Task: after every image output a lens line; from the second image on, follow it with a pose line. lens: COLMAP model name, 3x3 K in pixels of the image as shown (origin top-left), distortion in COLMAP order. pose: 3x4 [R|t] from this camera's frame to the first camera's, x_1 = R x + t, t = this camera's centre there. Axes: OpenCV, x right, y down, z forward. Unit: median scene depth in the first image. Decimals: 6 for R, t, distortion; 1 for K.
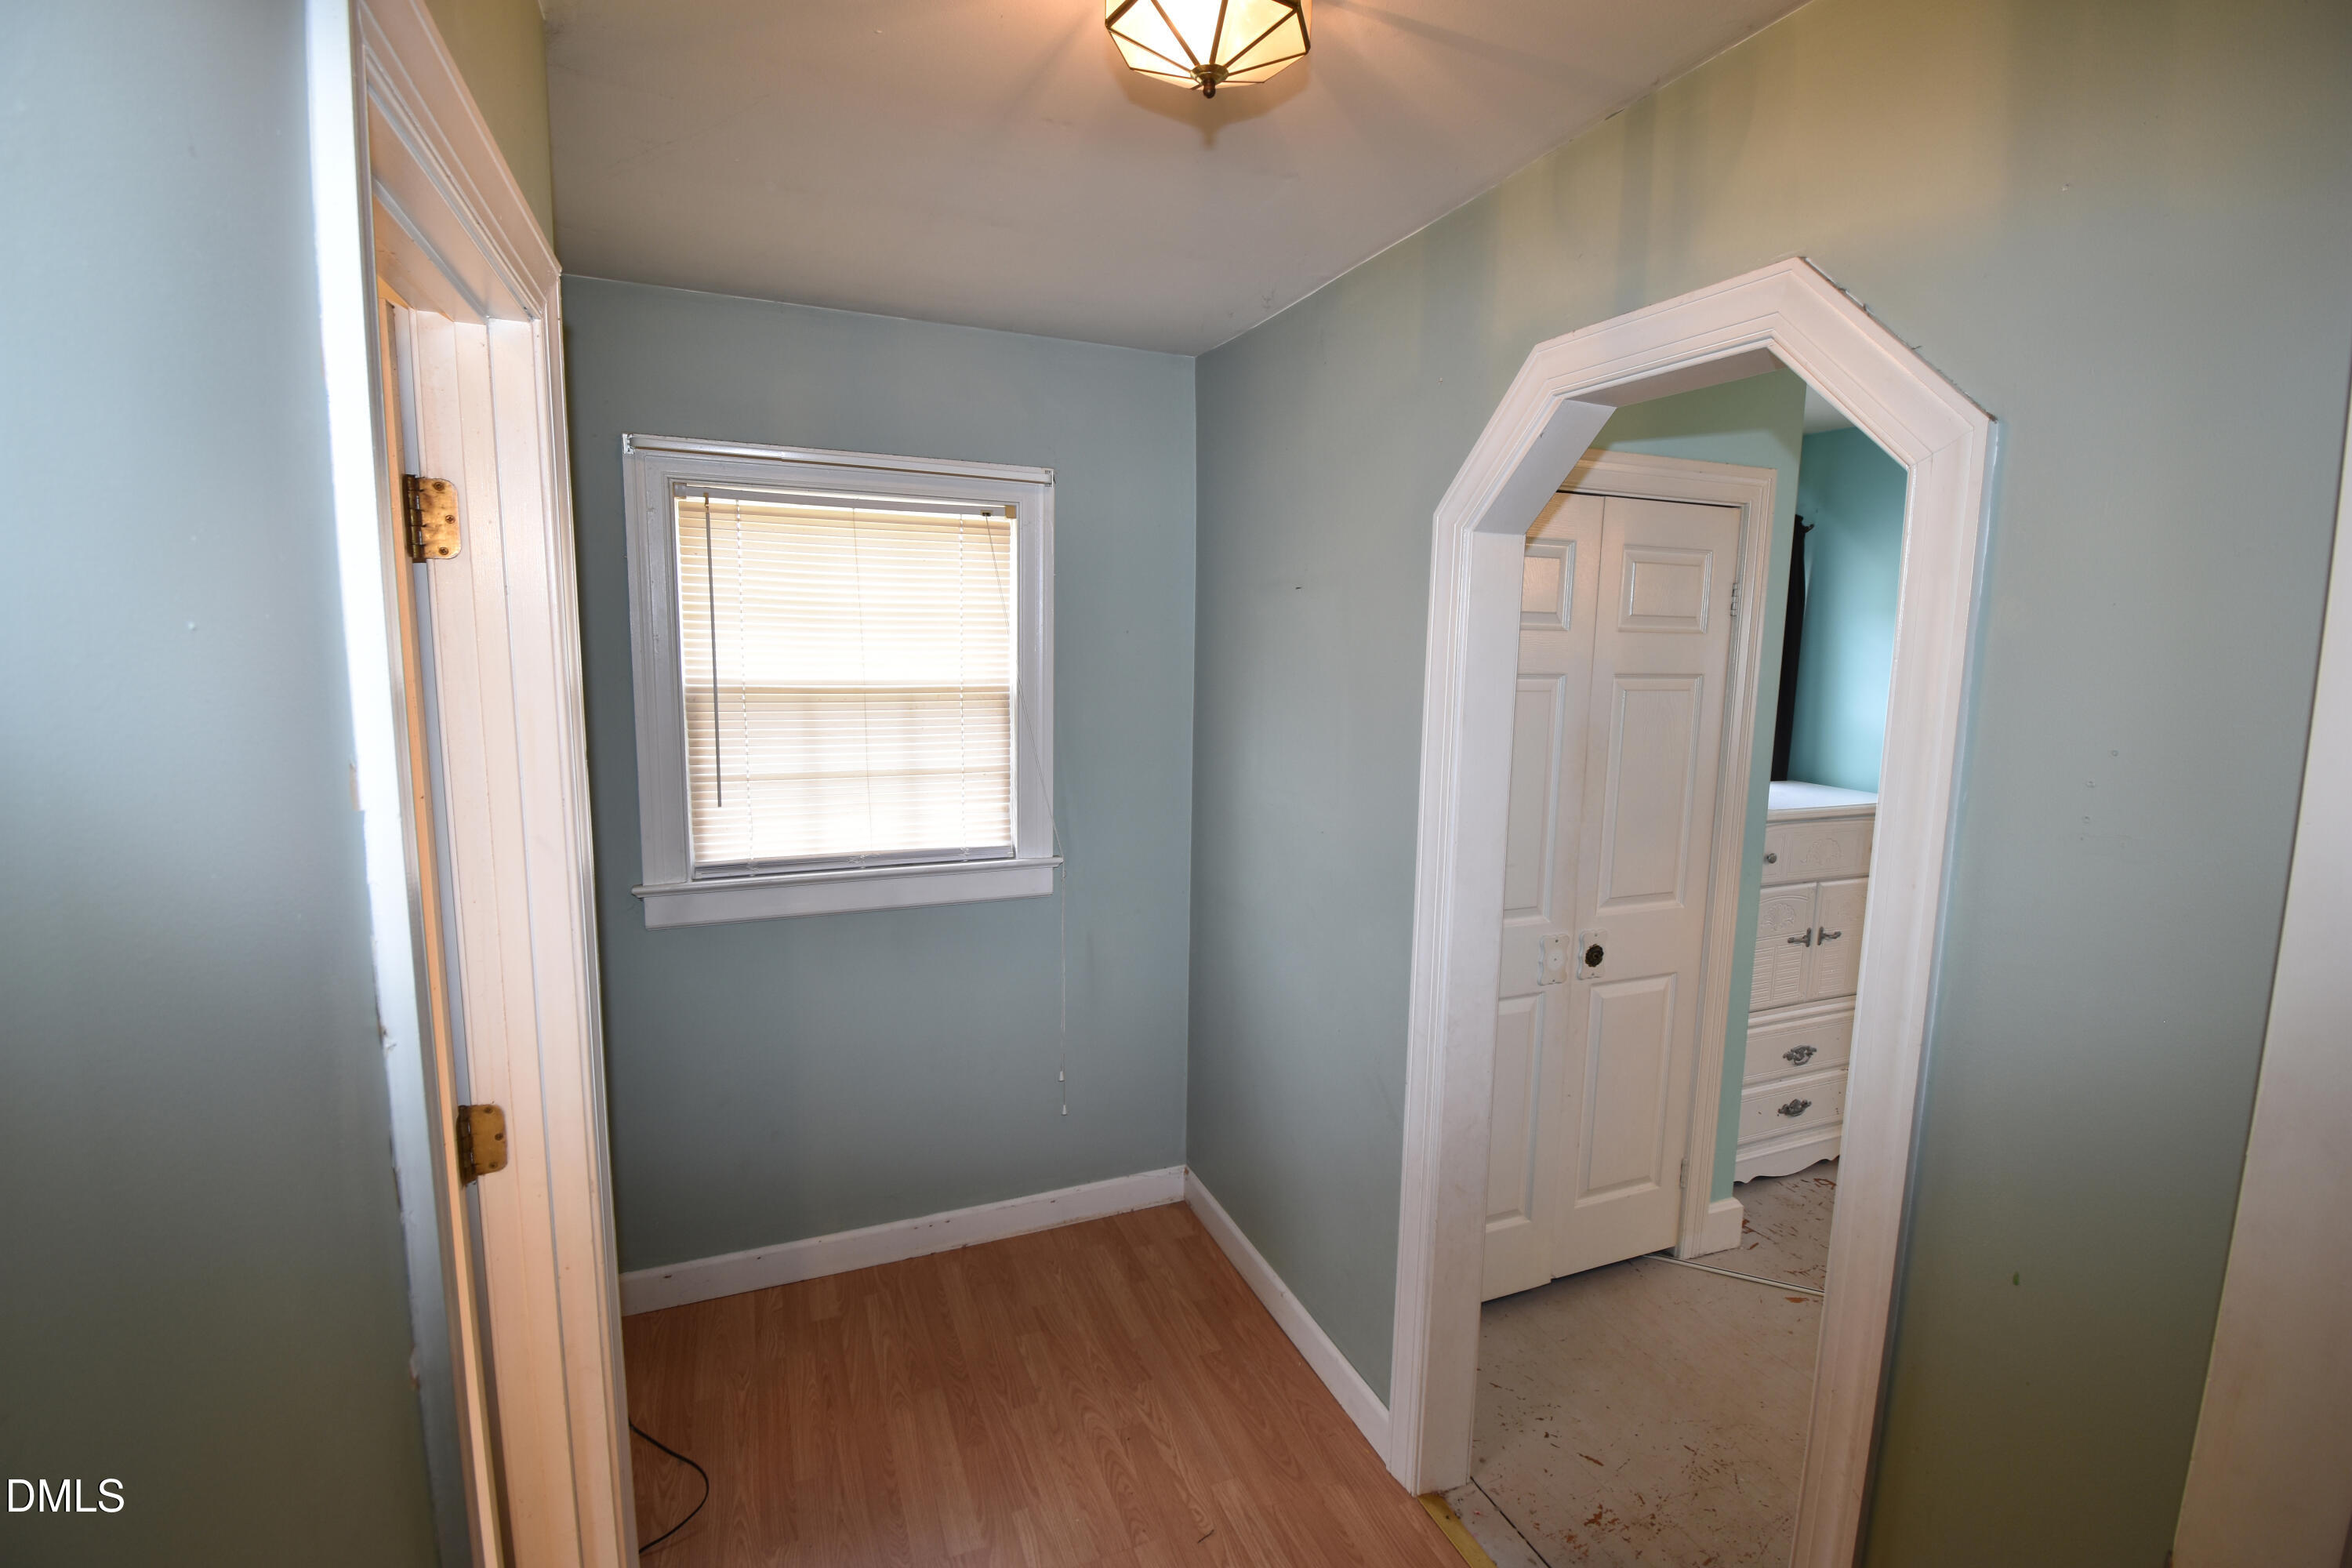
lens RADIAL K [[1033.2, 0, 1170.0], [0, 1033.2, 785.8], [0, 0, 1]] dist [-0.006617, -0.006442]
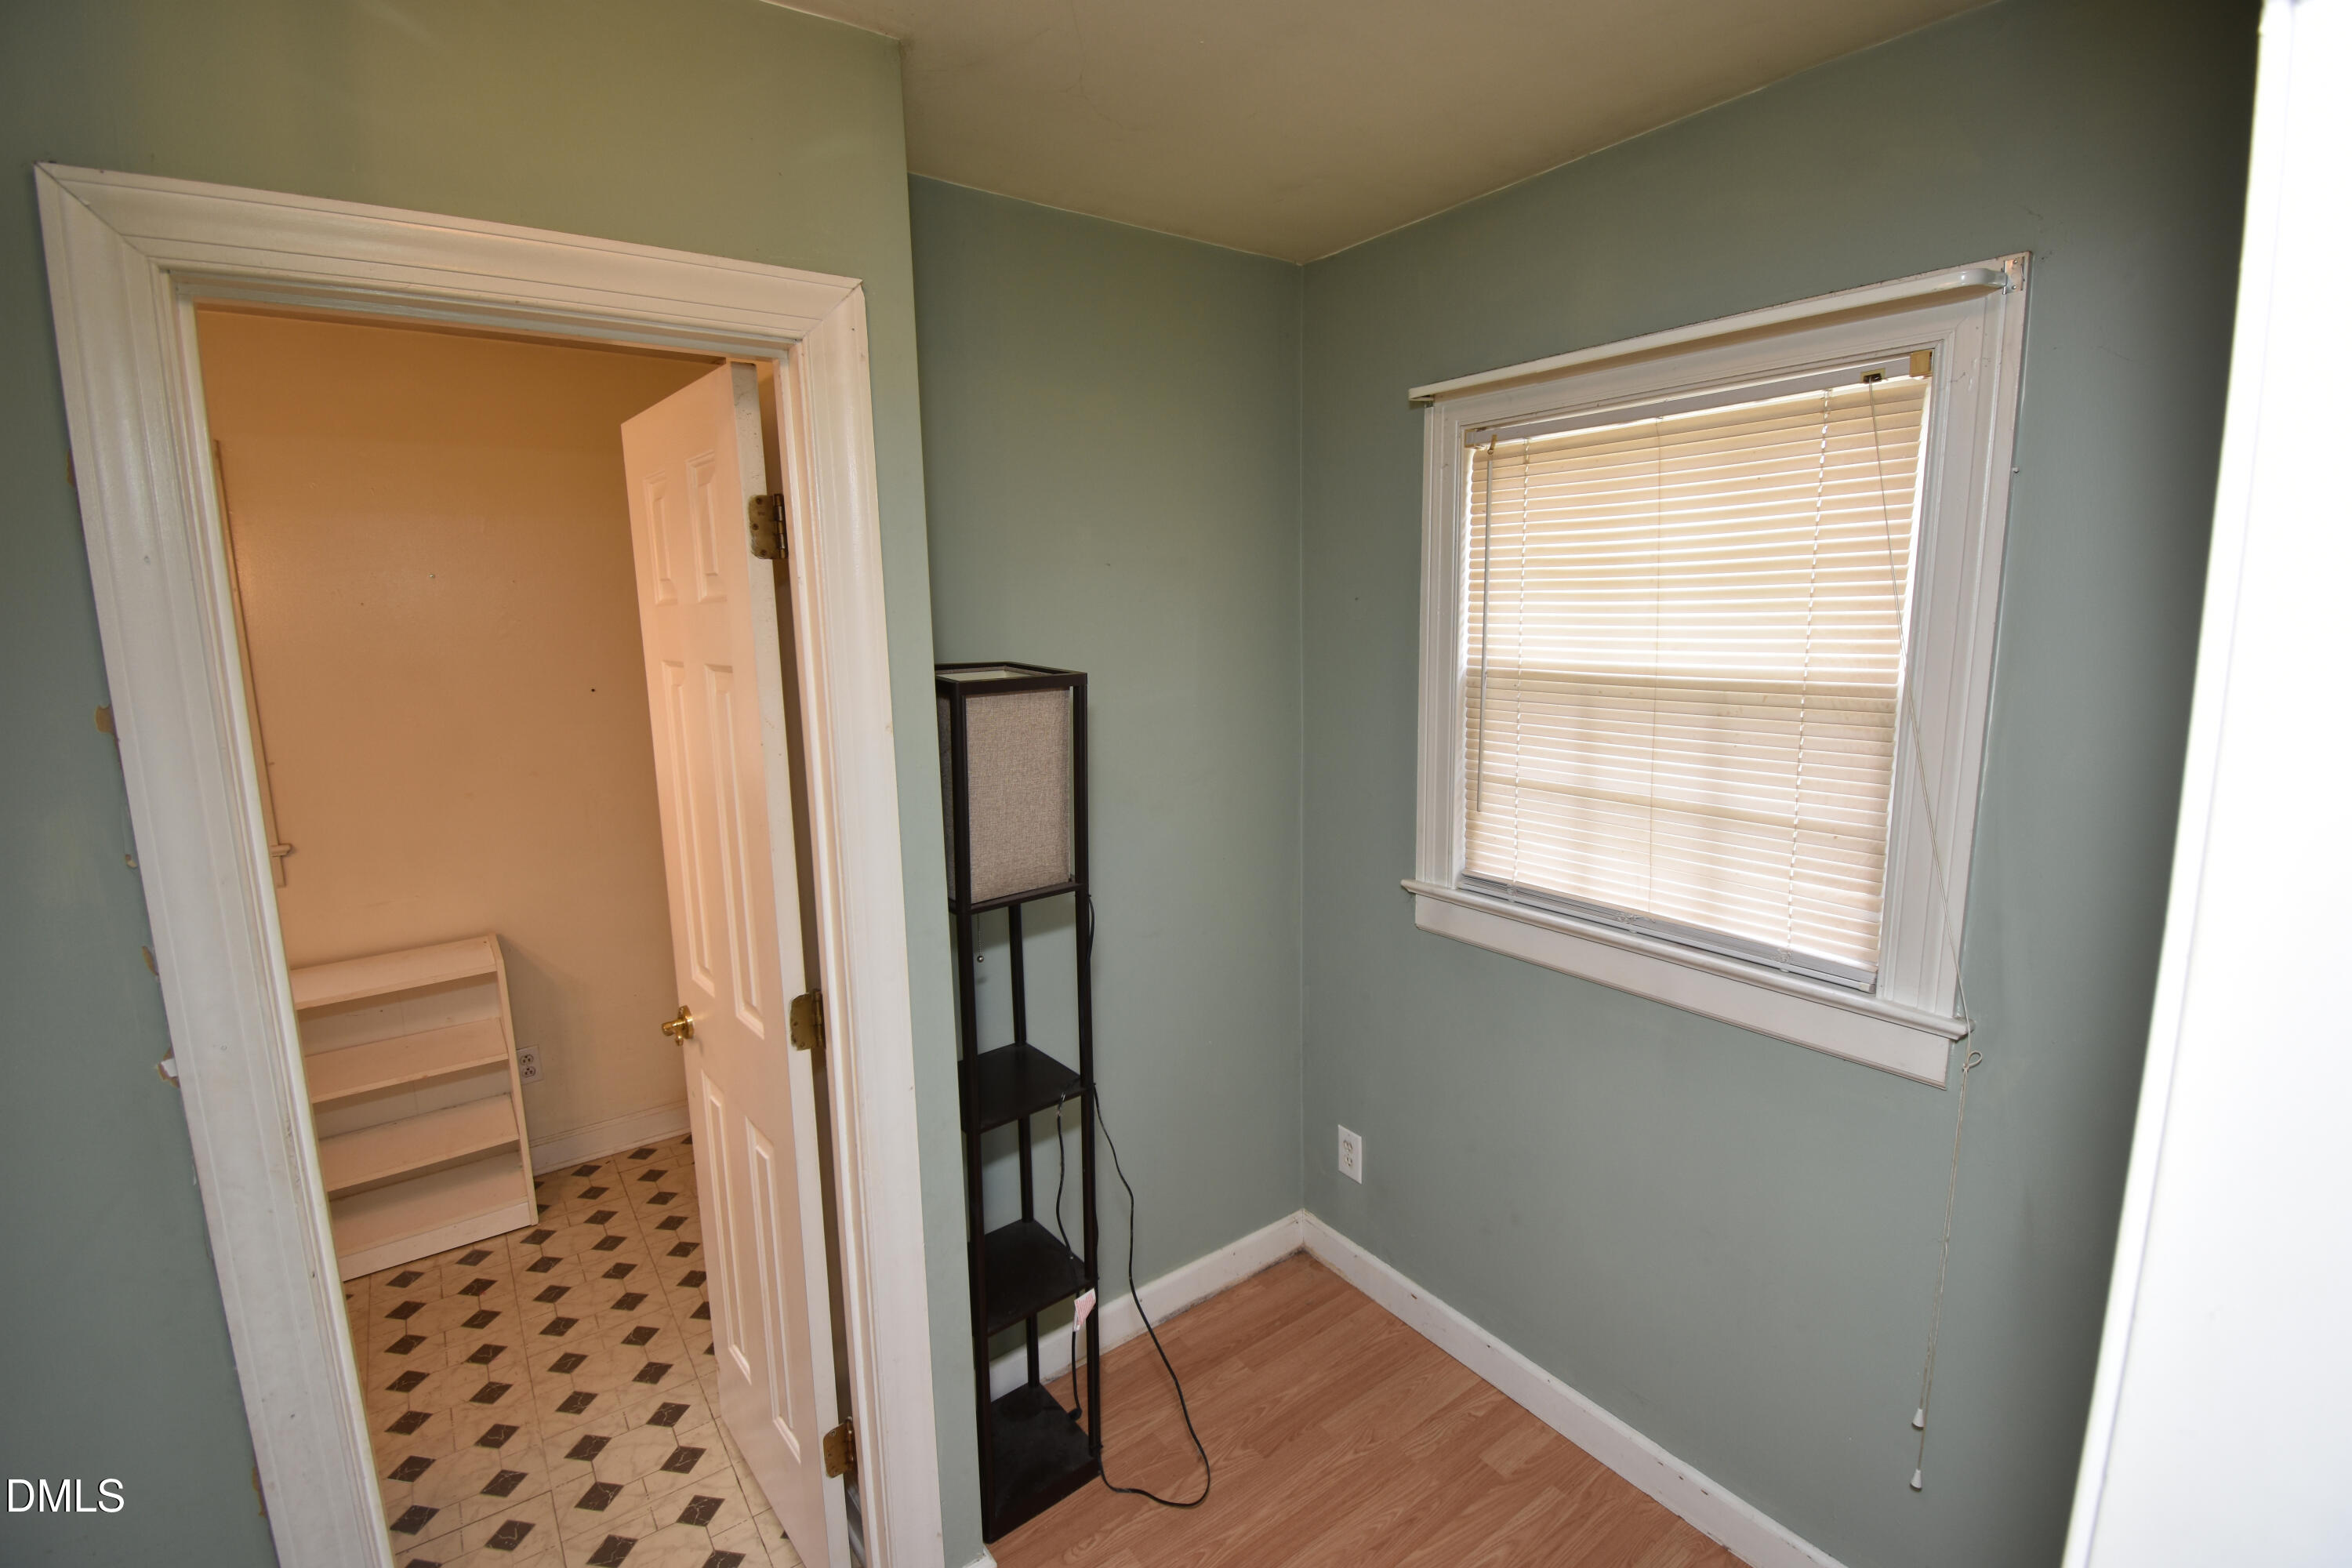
lens RADIAL K [[1033.2, 0, 1181.2], [0, 1033.2, 778.0], [0, 0, 1]] dist [-0.006617, -0.006442]
pose [[0.242518, 0.139562, -0.960056, 0.293670], [-0.113621, 0.986874, 0.114759, -0.071985], [0.963470, 0.081252, 0.255192, 0.517280]]
